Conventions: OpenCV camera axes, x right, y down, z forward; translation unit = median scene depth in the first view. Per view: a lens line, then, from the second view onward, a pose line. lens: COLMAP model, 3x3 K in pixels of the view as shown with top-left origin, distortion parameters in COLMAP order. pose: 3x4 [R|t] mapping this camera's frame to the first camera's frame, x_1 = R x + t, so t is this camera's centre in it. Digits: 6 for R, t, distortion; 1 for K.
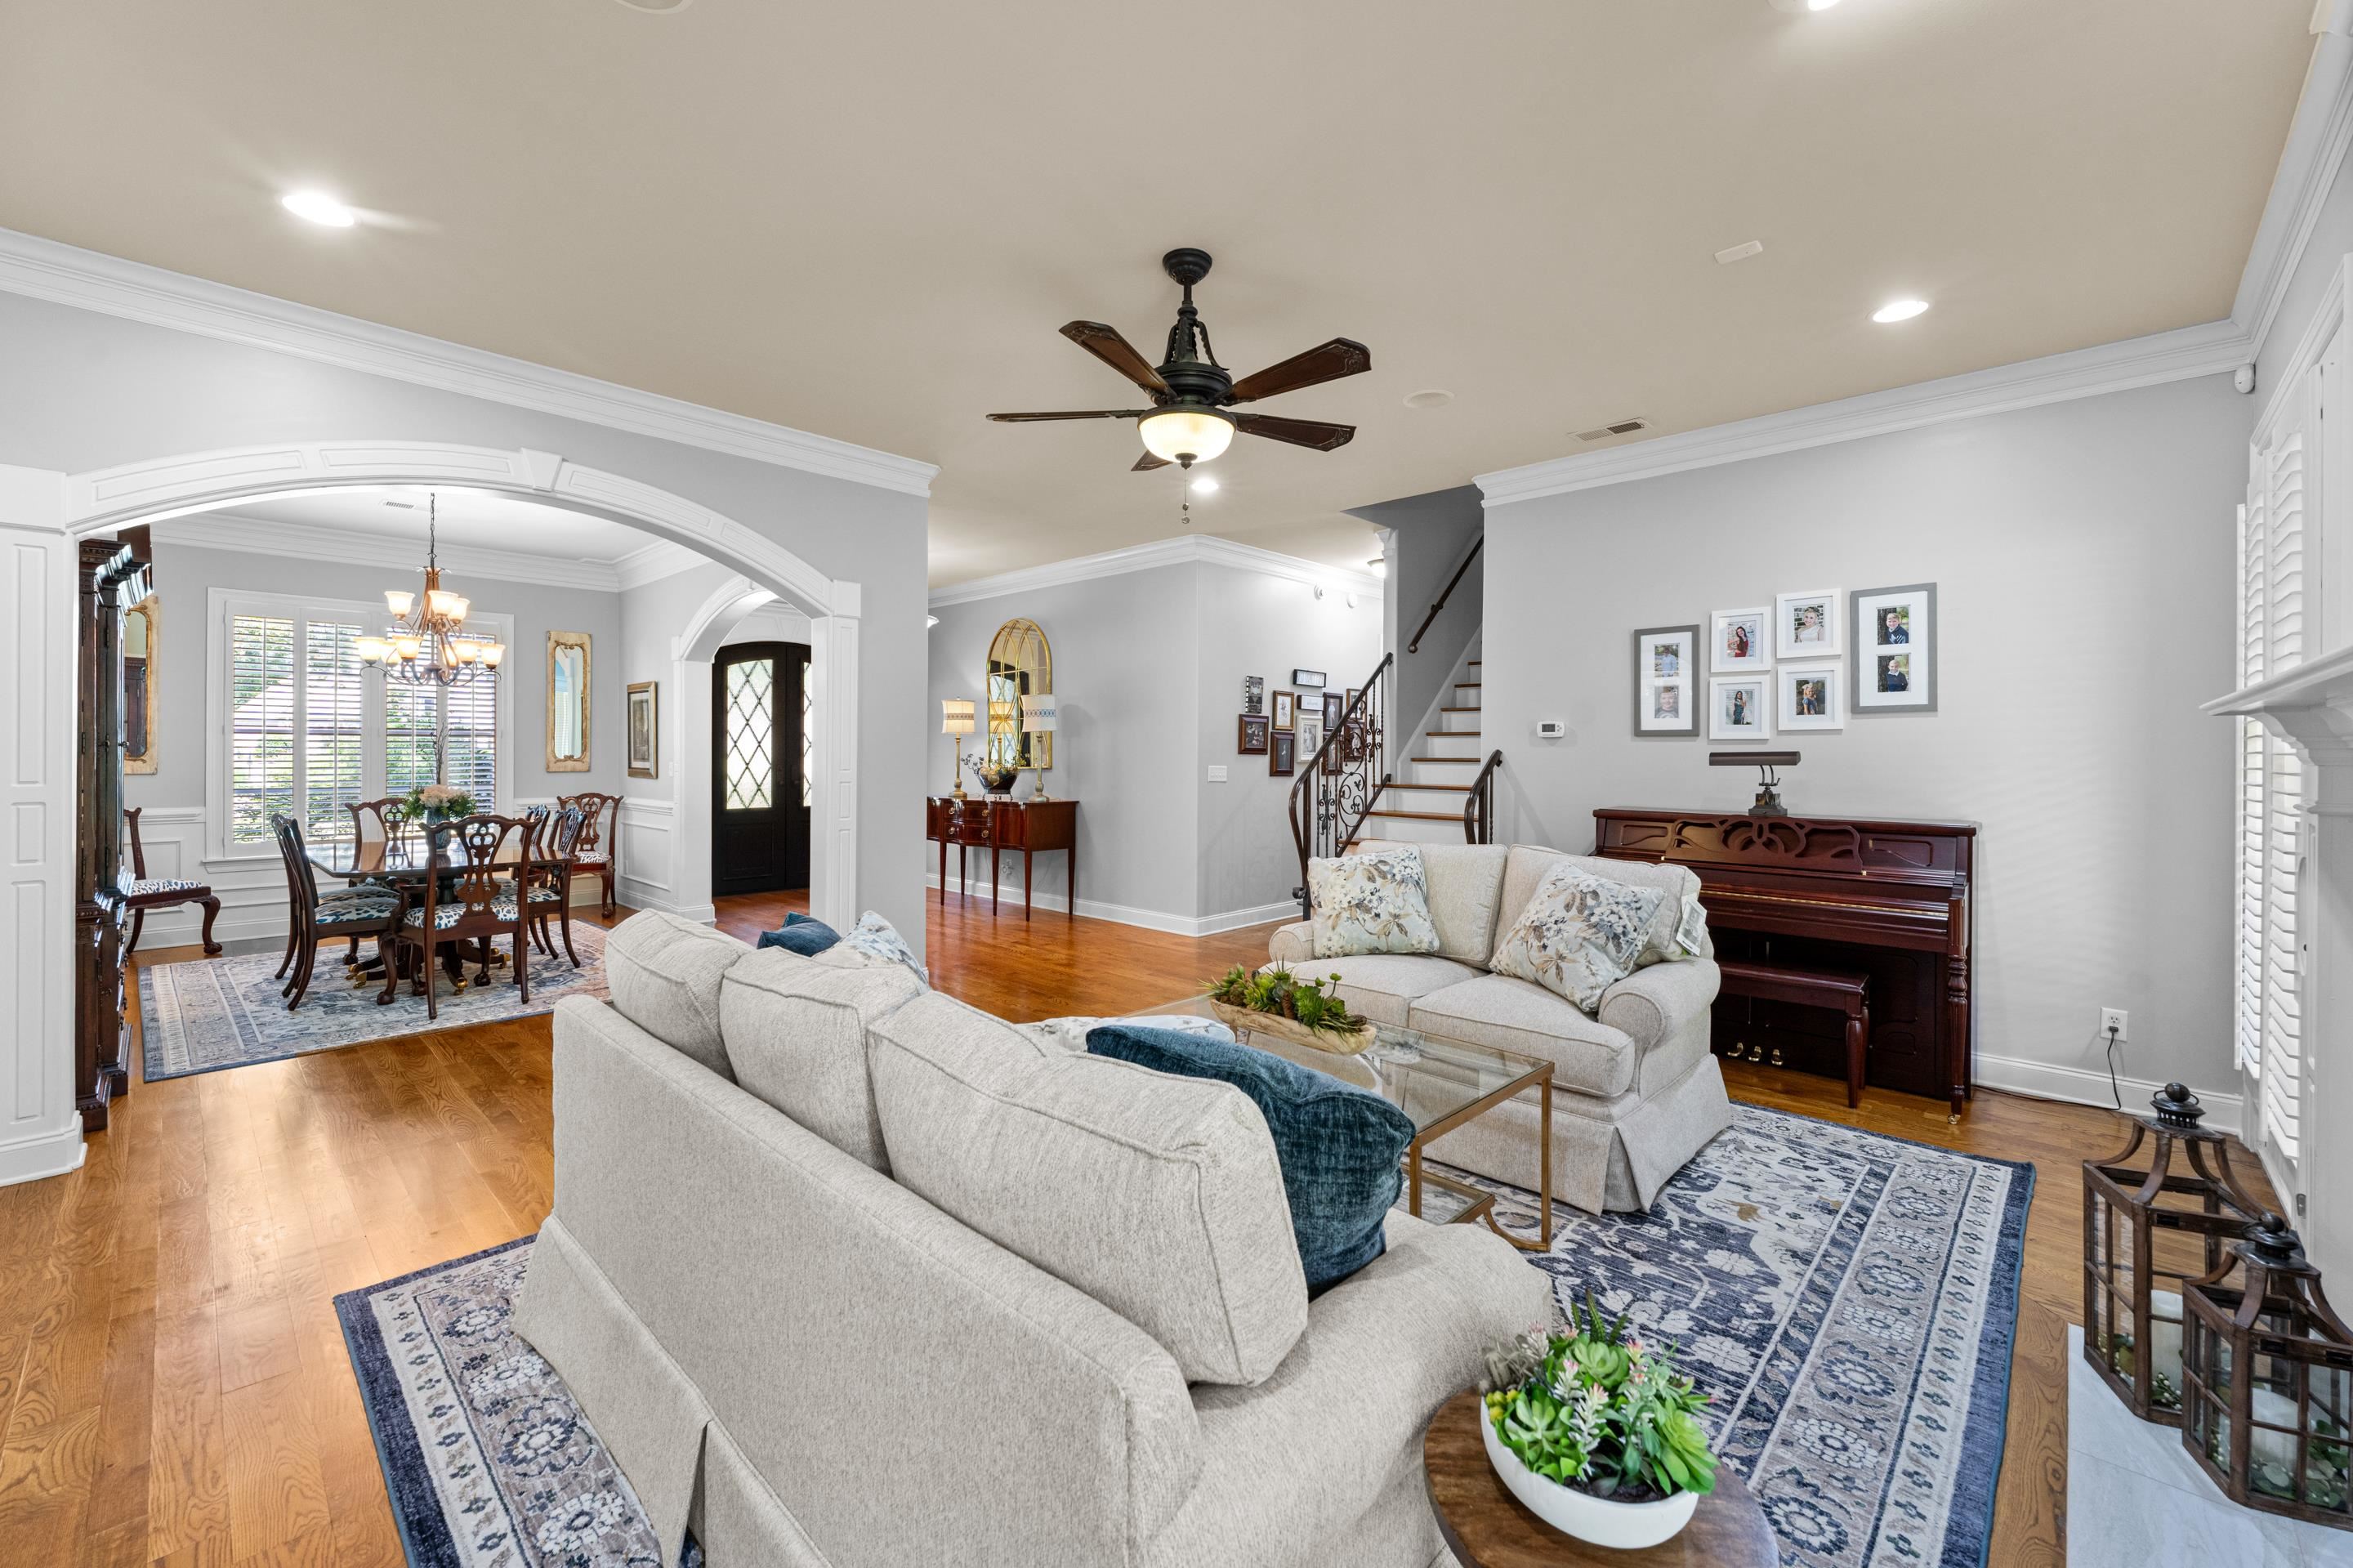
lens RADIAL K [[950.1, 0, 1183.1], [0, 950.1, 754.7], [0, 0, 1]] dist [0.001075, -0.000069]
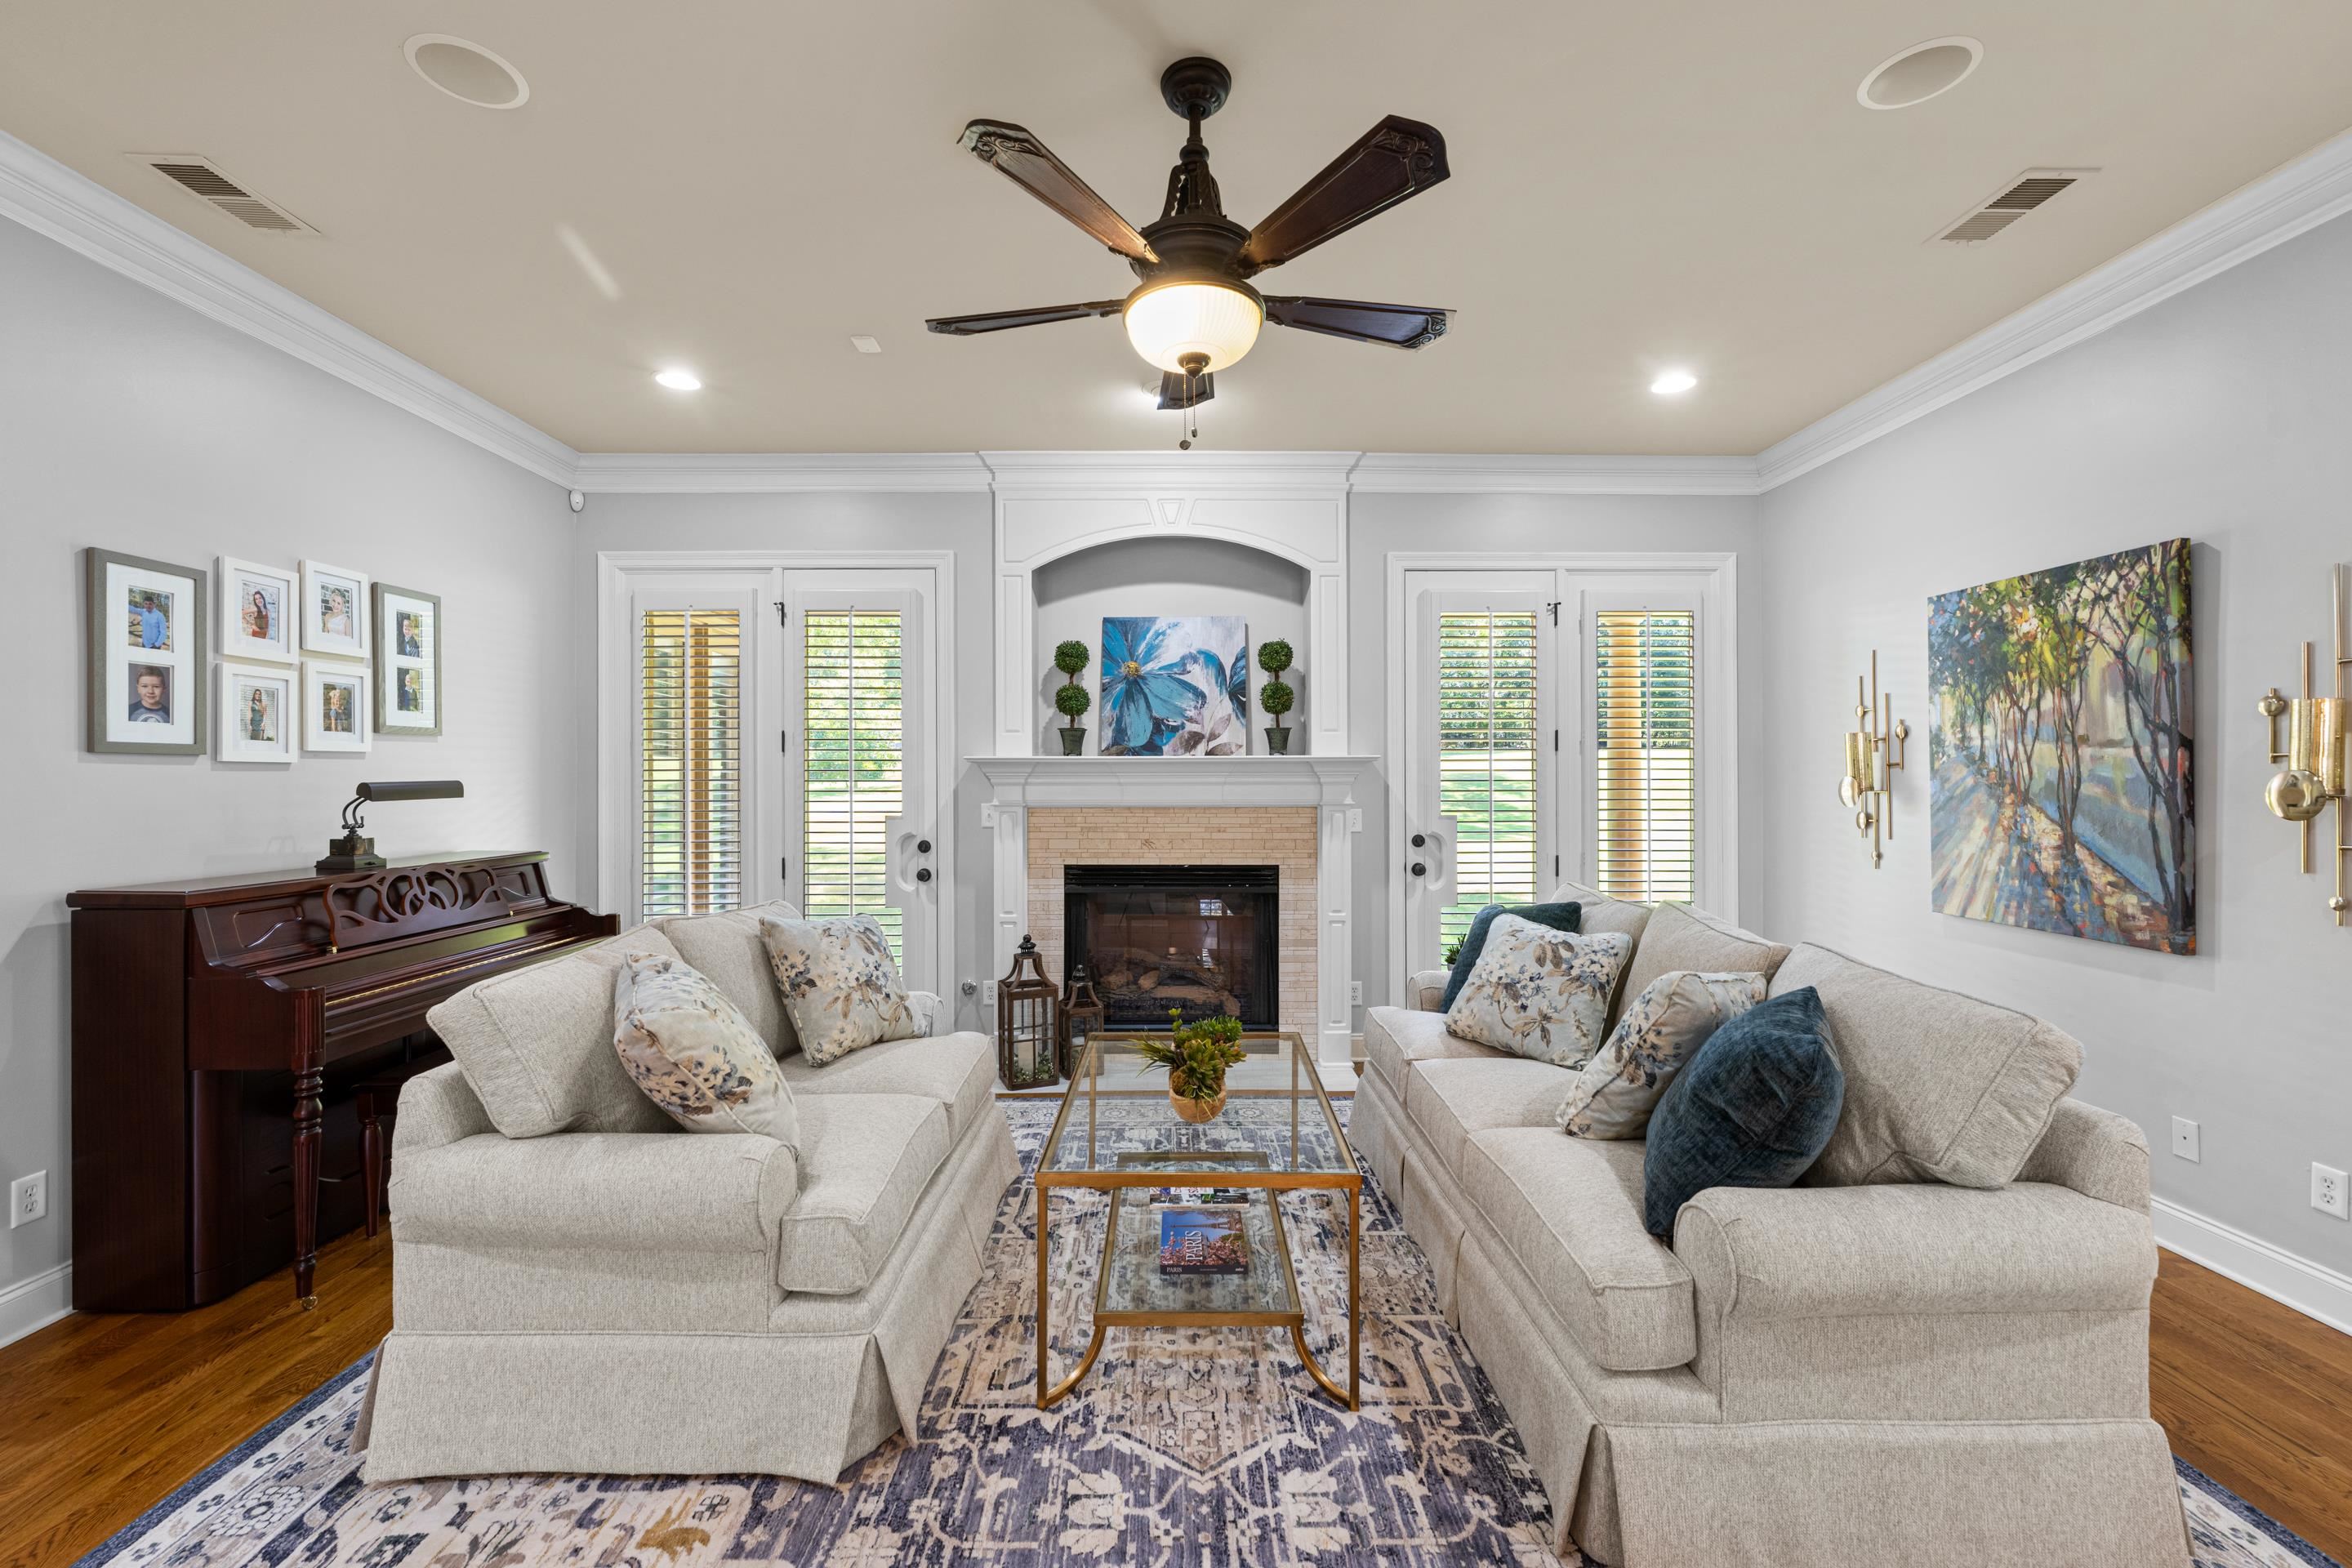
lens RADIAL K [[949.6, 0, 1168.7], [0, 949.6, 777.0], [0, 0, 1]] dist [0.001075, -0.000069]
pose [[-0.685888, -0.003269, 0.727700, -0.351437], [0.000033, 0.999990, 0.004524, -0.009495], [-0.727707, 0.003127, -0.685881, 1.067475]]
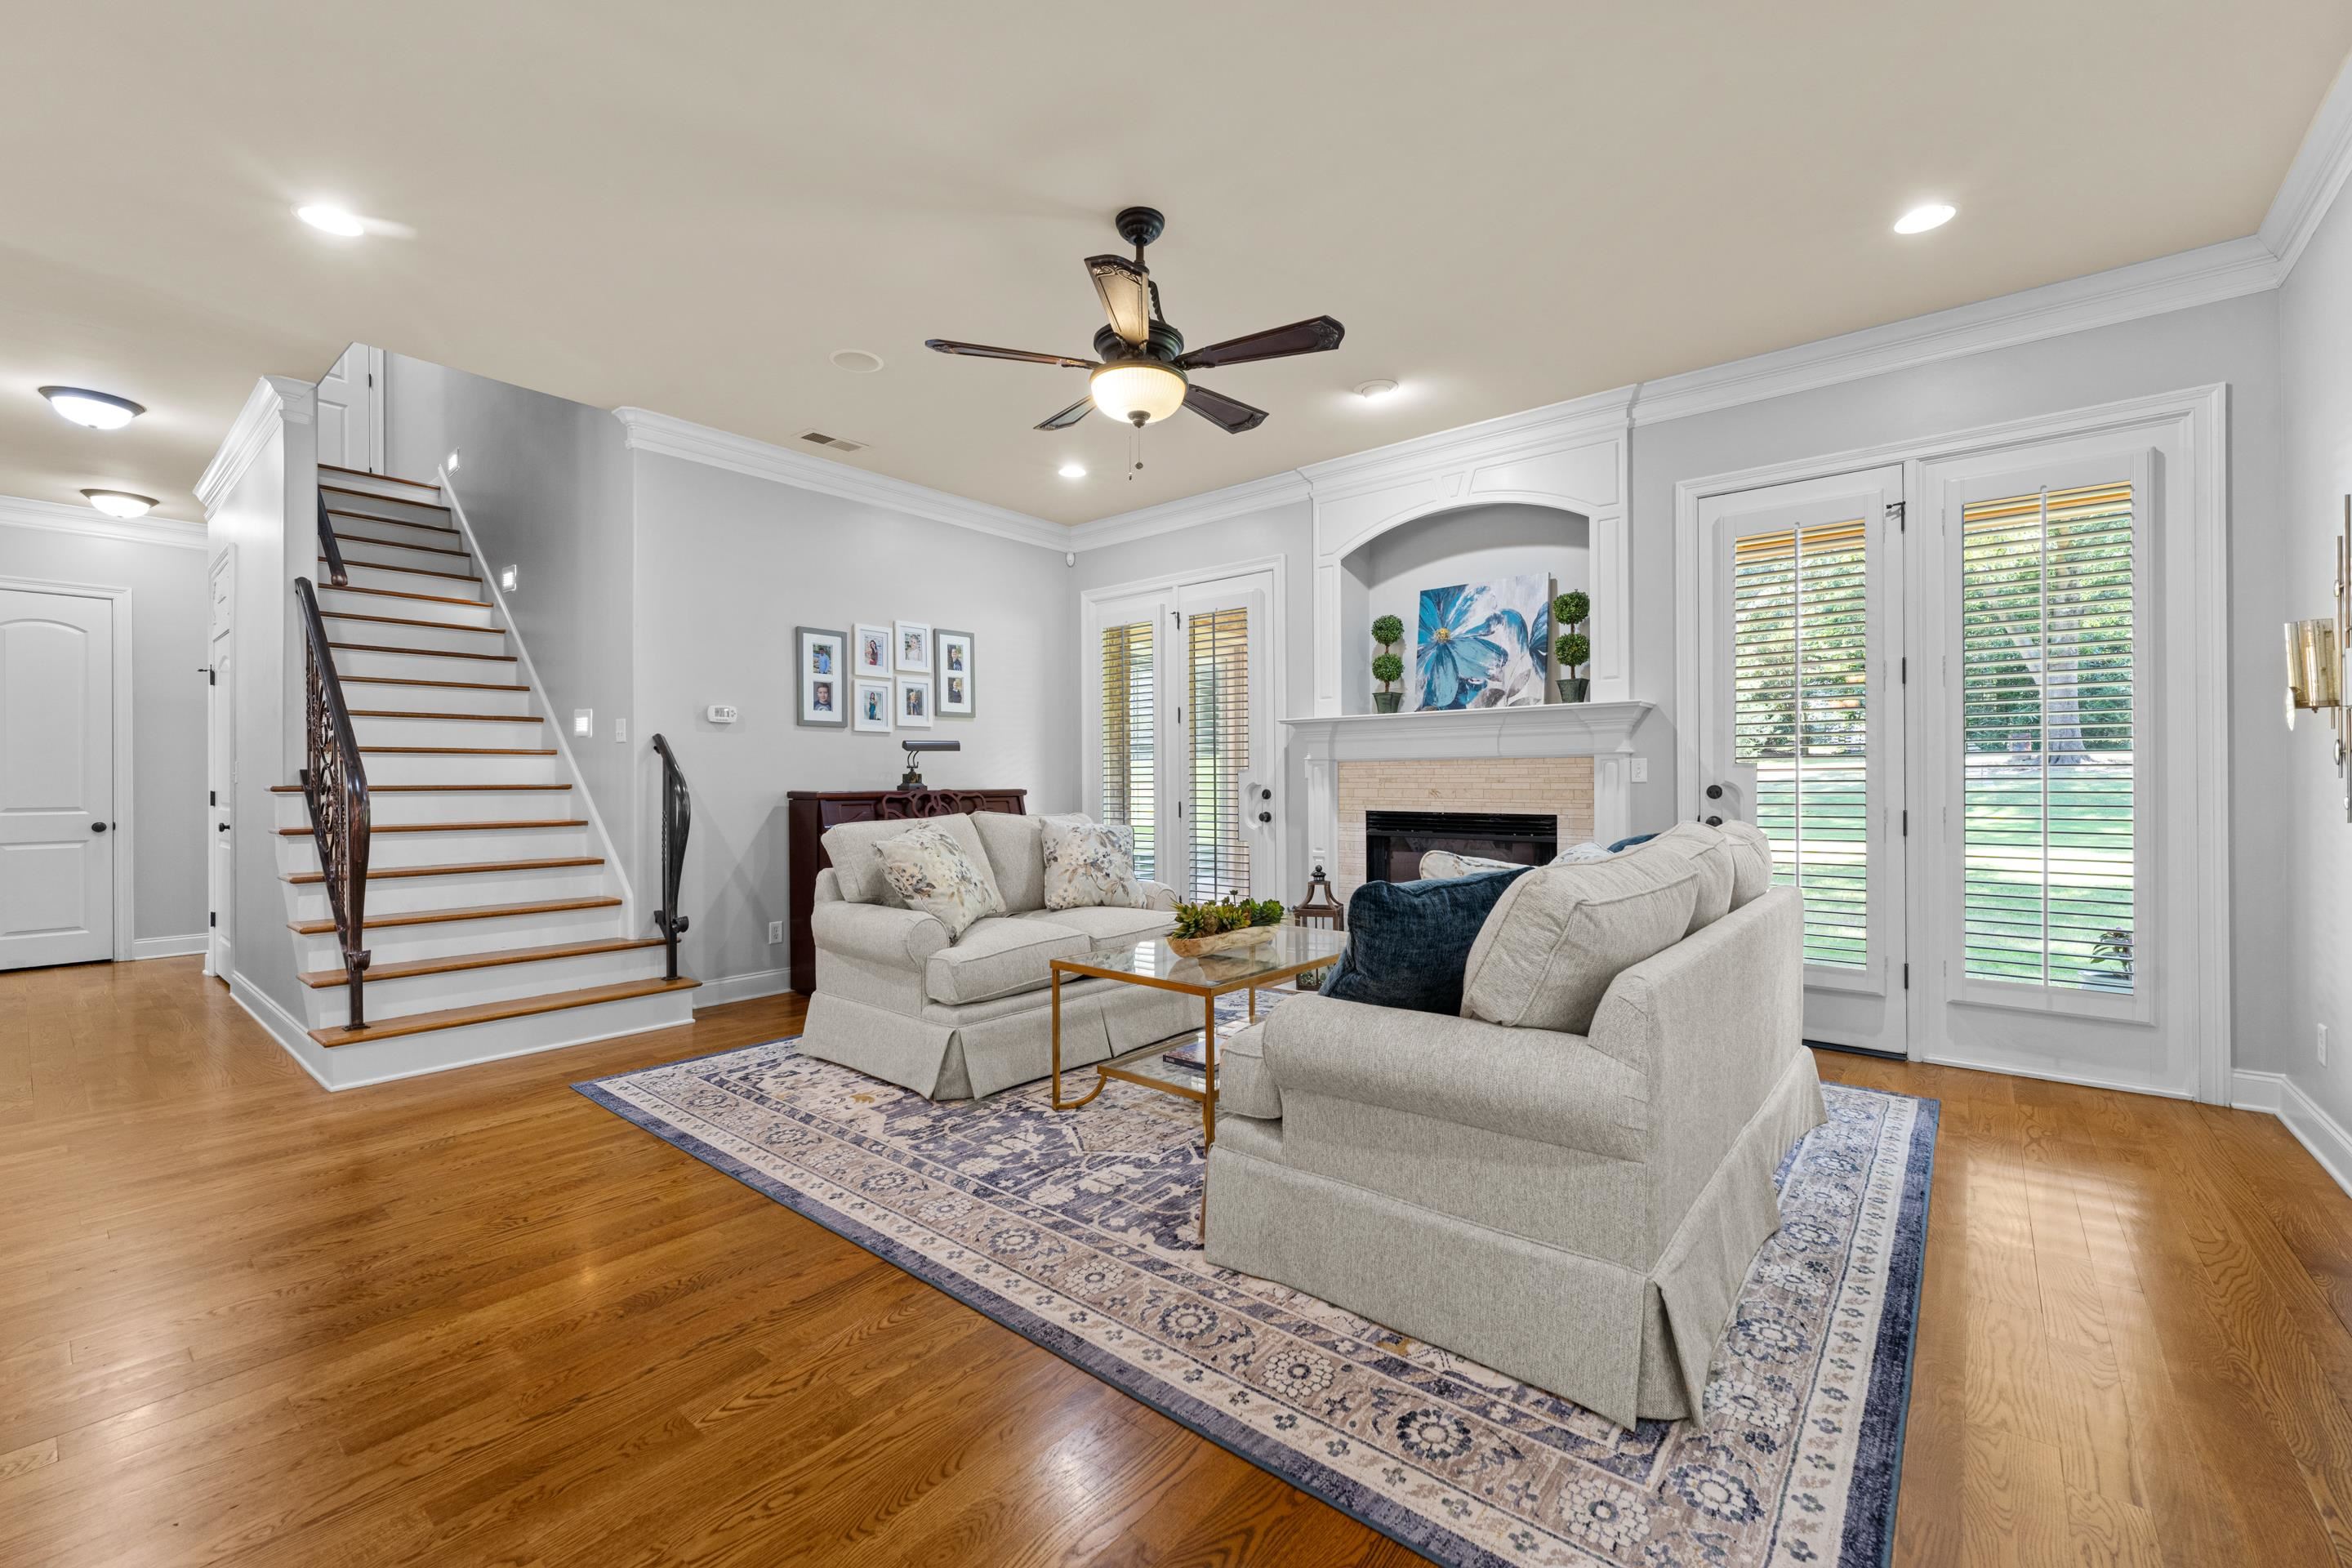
lens RADIAL K [[949.6, 0, 1174.7], [0, 949.6, 780.8], [0, 0, 1]] dist [0.001075, -0.000069]
pose [[-0.057766, -0.007089, 0.998305, -0.717251], [0.008747, 0.999933, 0.007607, 0.044825], [-0.998292, 0.009172, -0.057700, 0.732679]]
